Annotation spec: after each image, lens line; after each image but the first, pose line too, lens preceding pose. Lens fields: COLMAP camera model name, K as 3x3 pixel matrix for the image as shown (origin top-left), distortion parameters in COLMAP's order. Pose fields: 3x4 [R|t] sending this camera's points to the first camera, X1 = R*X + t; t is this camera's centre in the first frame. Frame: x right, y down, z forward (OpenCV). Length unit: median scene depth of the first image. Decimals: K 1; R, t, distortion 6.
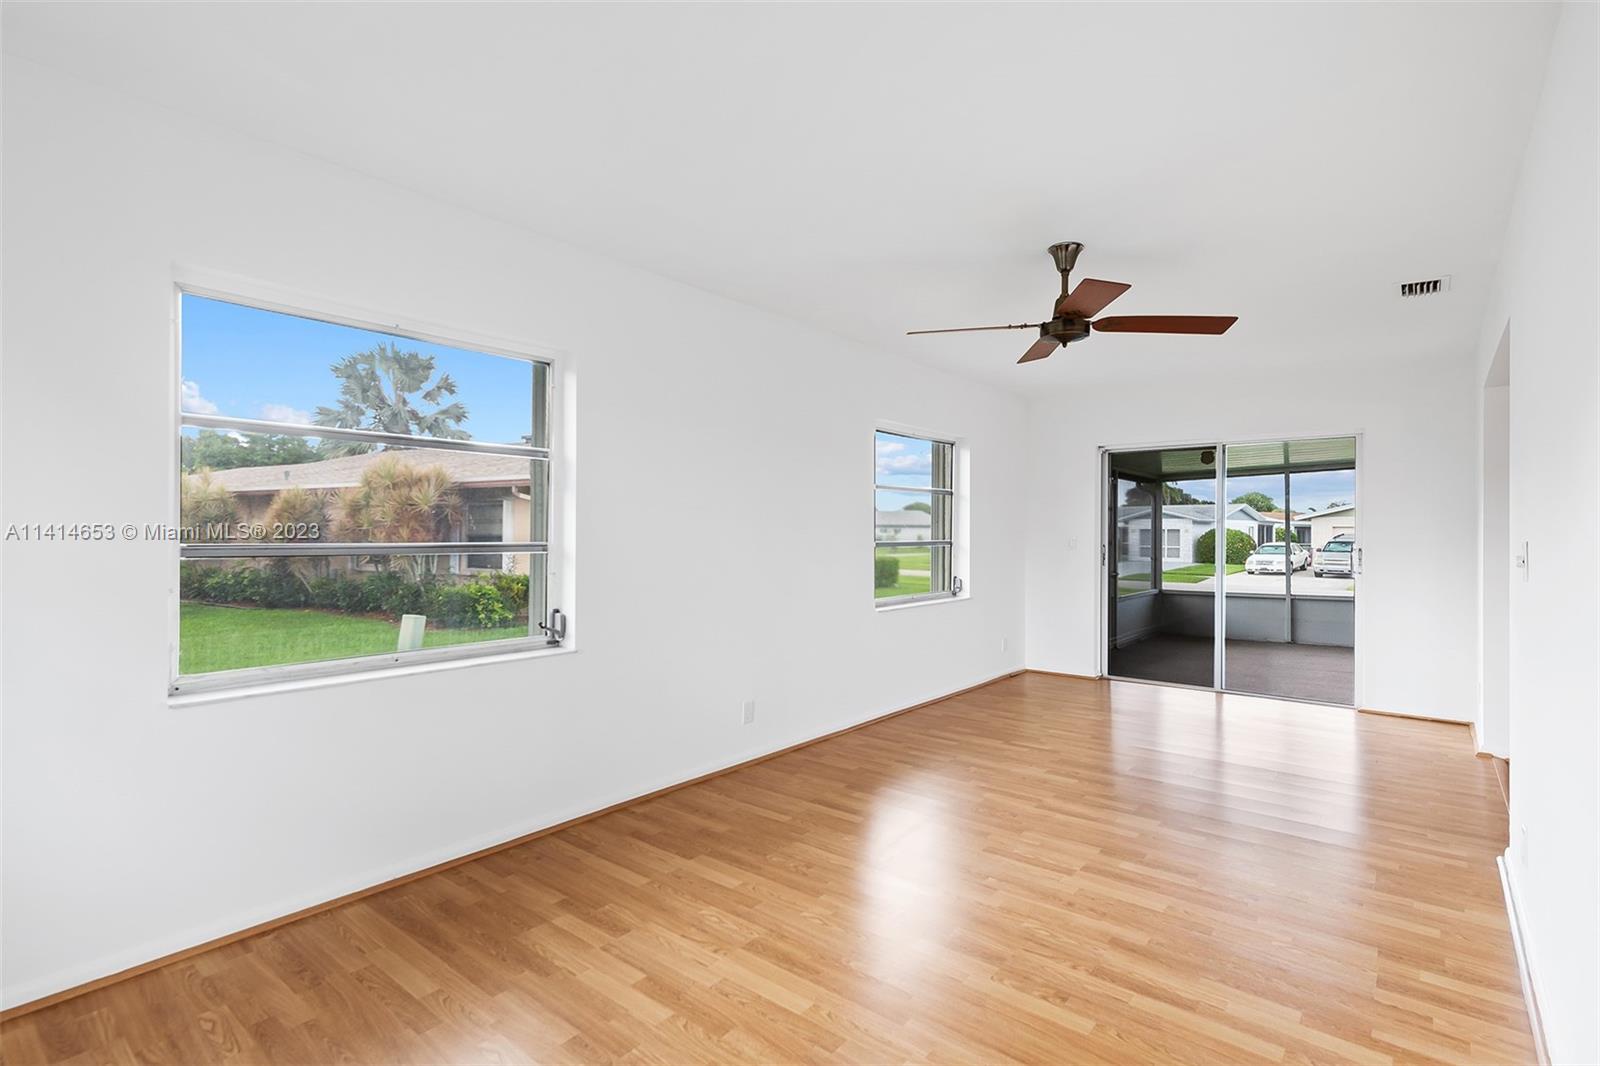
lens RADIAL K [[760.0, 0, 796.4], [0, 760.0, 541.6], [0, 0, 1]] dist [0.012719, -0.001962]
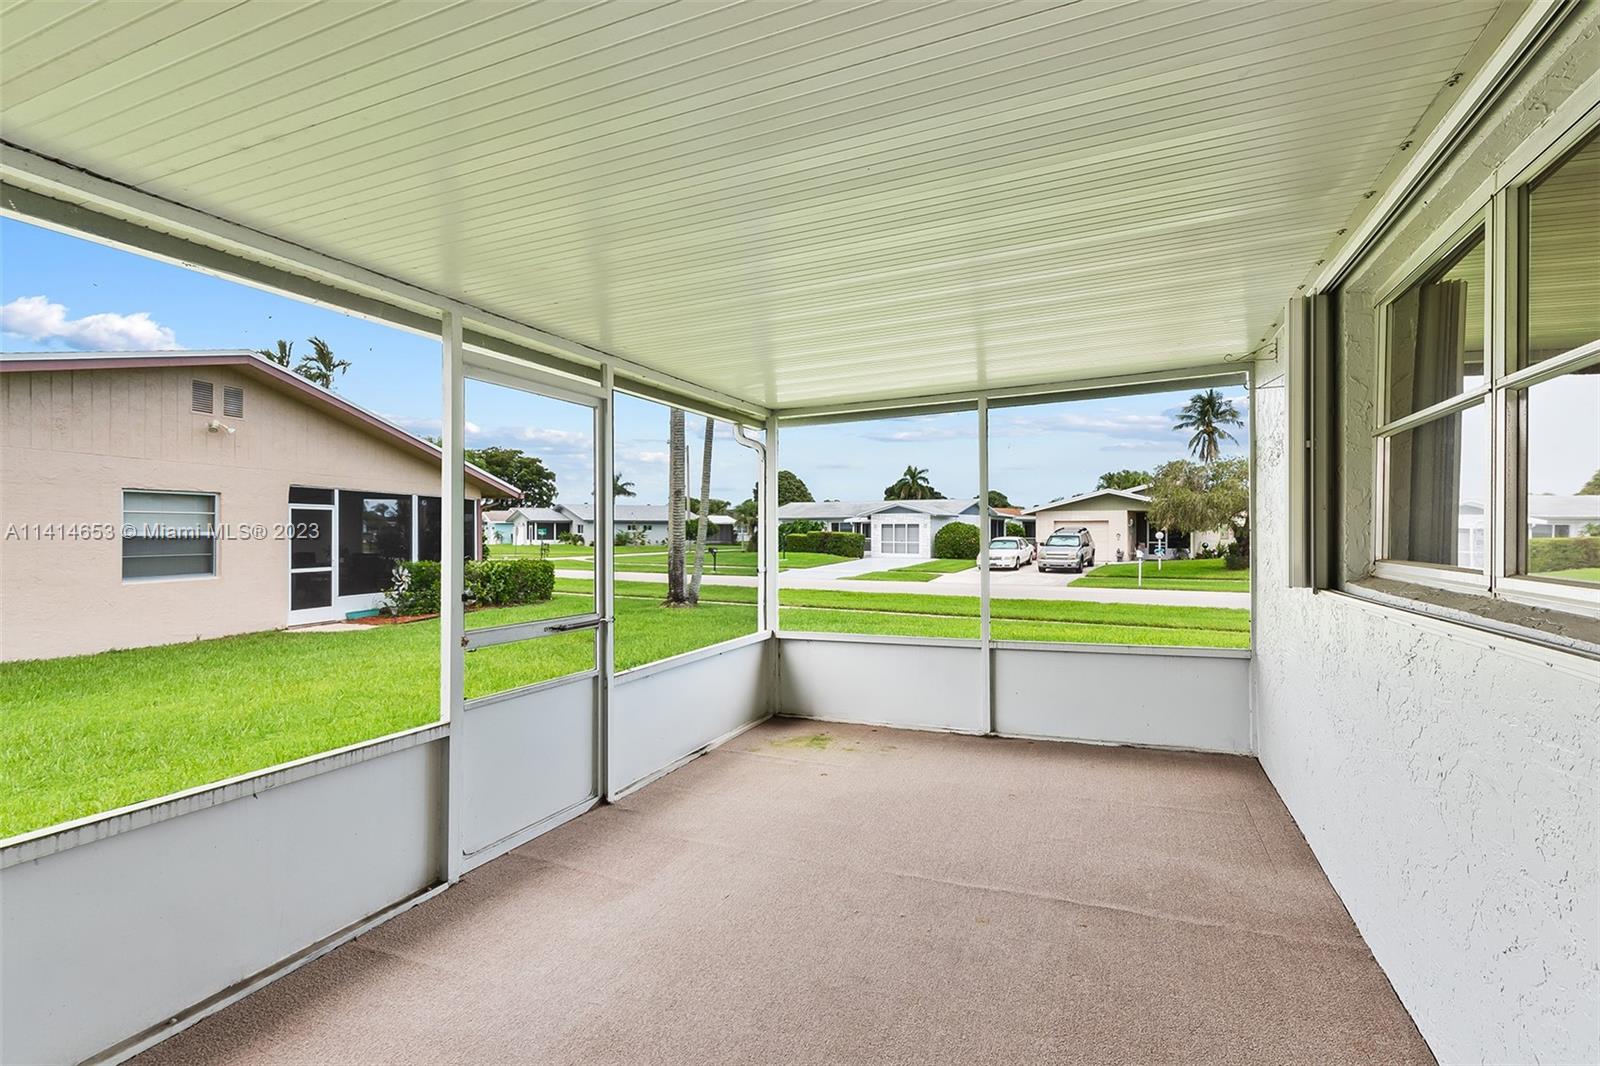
lens RADIAL K [[760.0, 0, 809.2], [0, 760.0, 527.6], [0, 0, 1]] dist [0.012719, -0.001962]
pose [[0.954877, -0.004838, 0.296963, 0.085859], [0.009199, 0.999869, -0.013291, -0.000313], [-0.296860, 0.015423, 0.954797, 0.123306]]
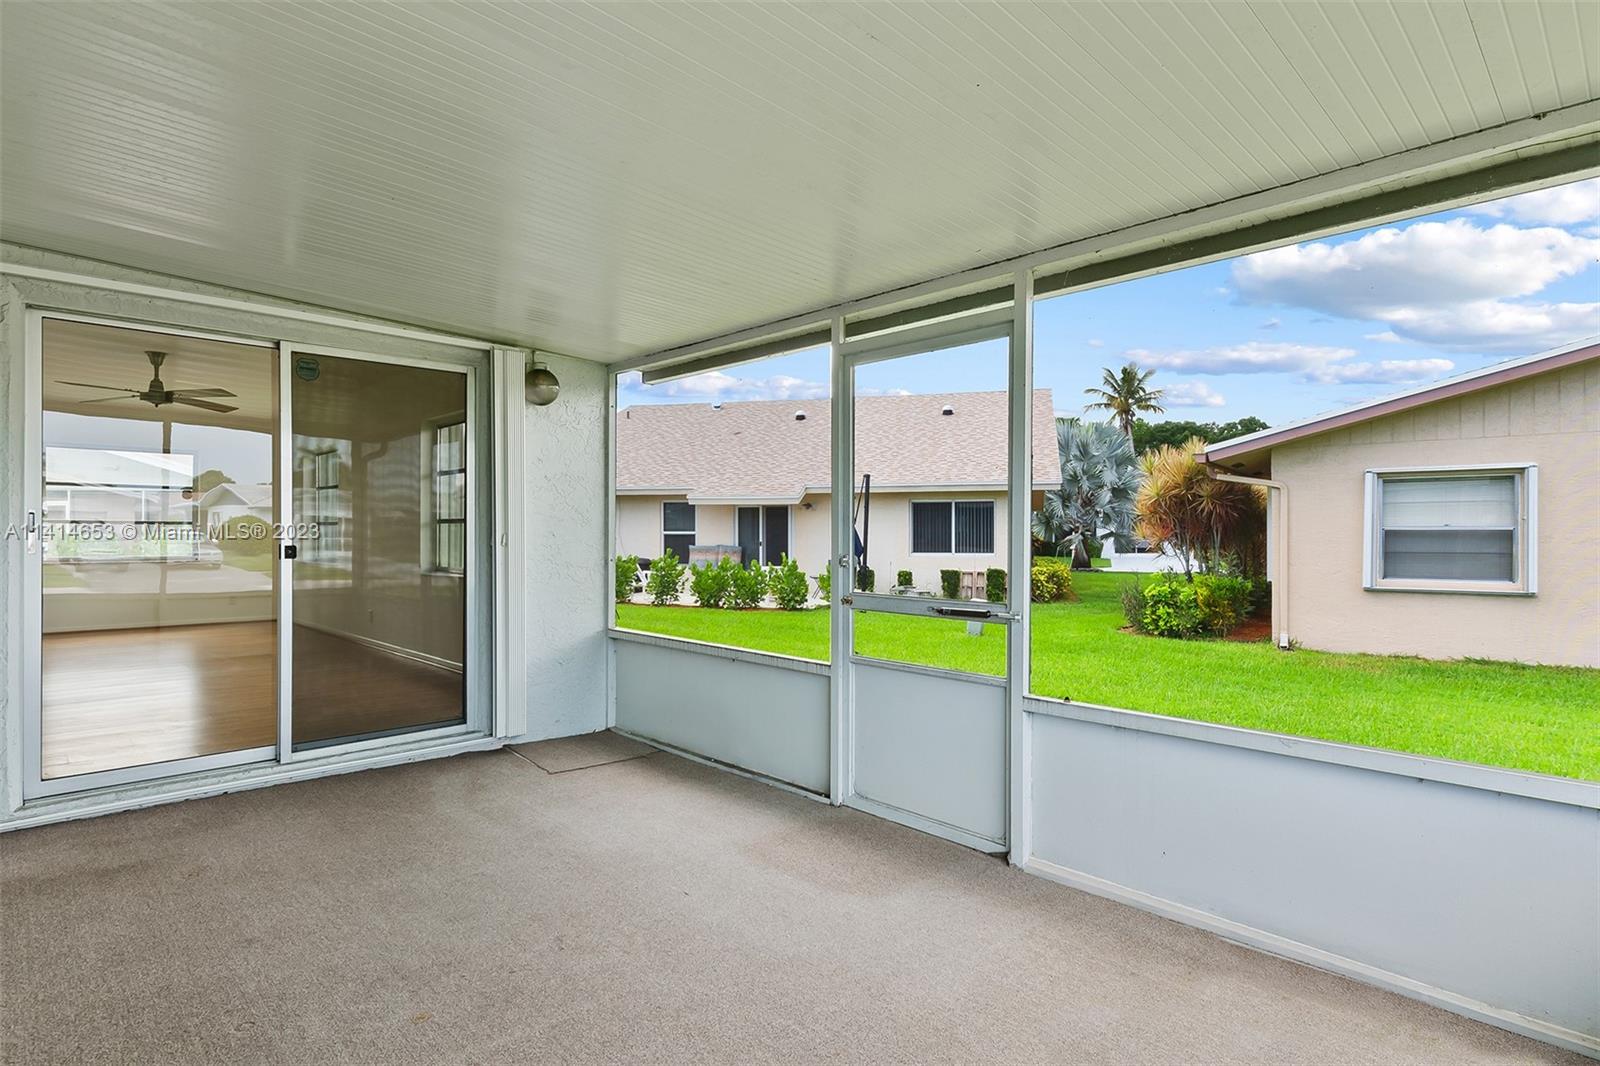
lens RADIAL K [[815.8, 0, 805.4], [0, 815.8, 539.9], [0, 0, 1]] dist [0.002377, 0.000158]
pose [[-0.100510, -0.006358, -0.994916, 0.335058], [-0.020737, 0.999776, -0.004294, 0.010813], [0.994720, 0.020200, -0.100619, 0.389406]]
